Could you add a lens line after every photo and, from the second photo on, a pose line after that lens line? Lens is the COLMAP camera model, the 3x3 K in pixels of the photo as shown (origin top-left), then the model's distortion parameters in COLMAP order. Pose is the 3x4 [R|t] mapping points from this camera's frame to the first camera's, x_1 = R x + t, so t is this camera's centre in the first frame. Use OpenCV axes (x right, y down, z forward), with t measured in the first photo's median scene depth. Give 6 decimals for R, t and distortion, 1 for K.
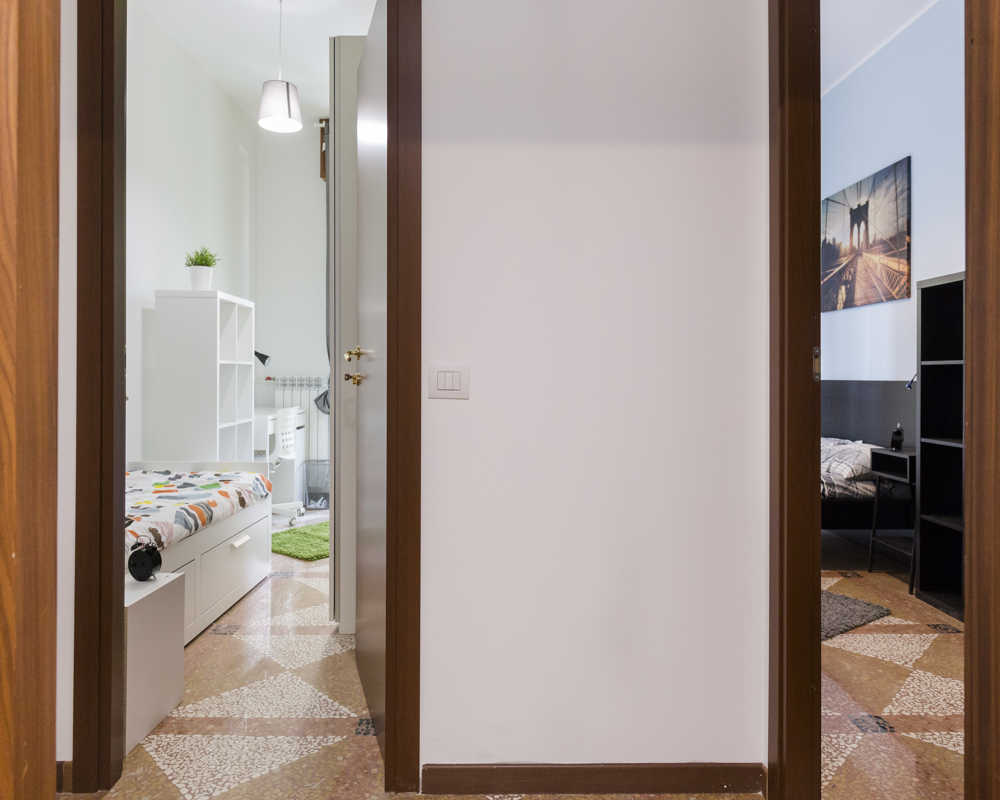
lens RADIAL K [[701.5, 0, 500.9], [0, 701.5, 377.7], [0, 0, 1]] dist [0.003210, -0.005974]
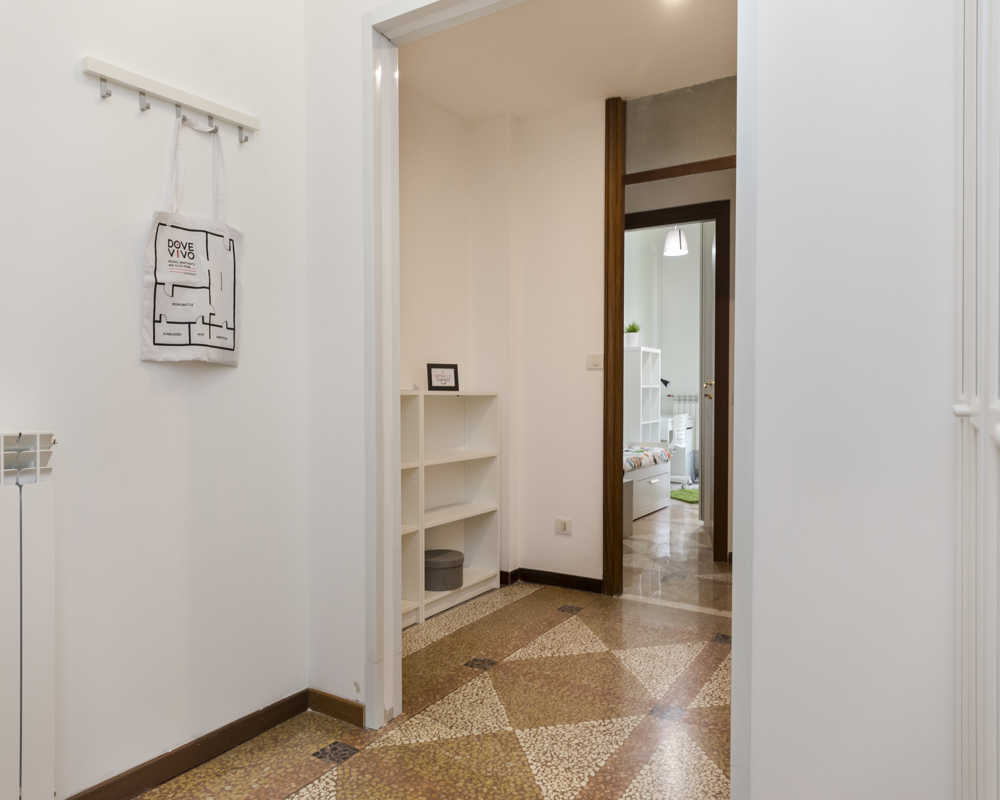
lens RADIAL K [[690.4, 0, 513.6], [0, 690.4, 388.4], [0, 0, 1]] dist [0.001381, -0.004134]
pose [[0.856404, -0.000891, -0.516306, 0.190777], [-0.002951, 0.999974, -0.006622, -0.004393], [0.516298, 0.007195, 0.856379, -0.569003]]
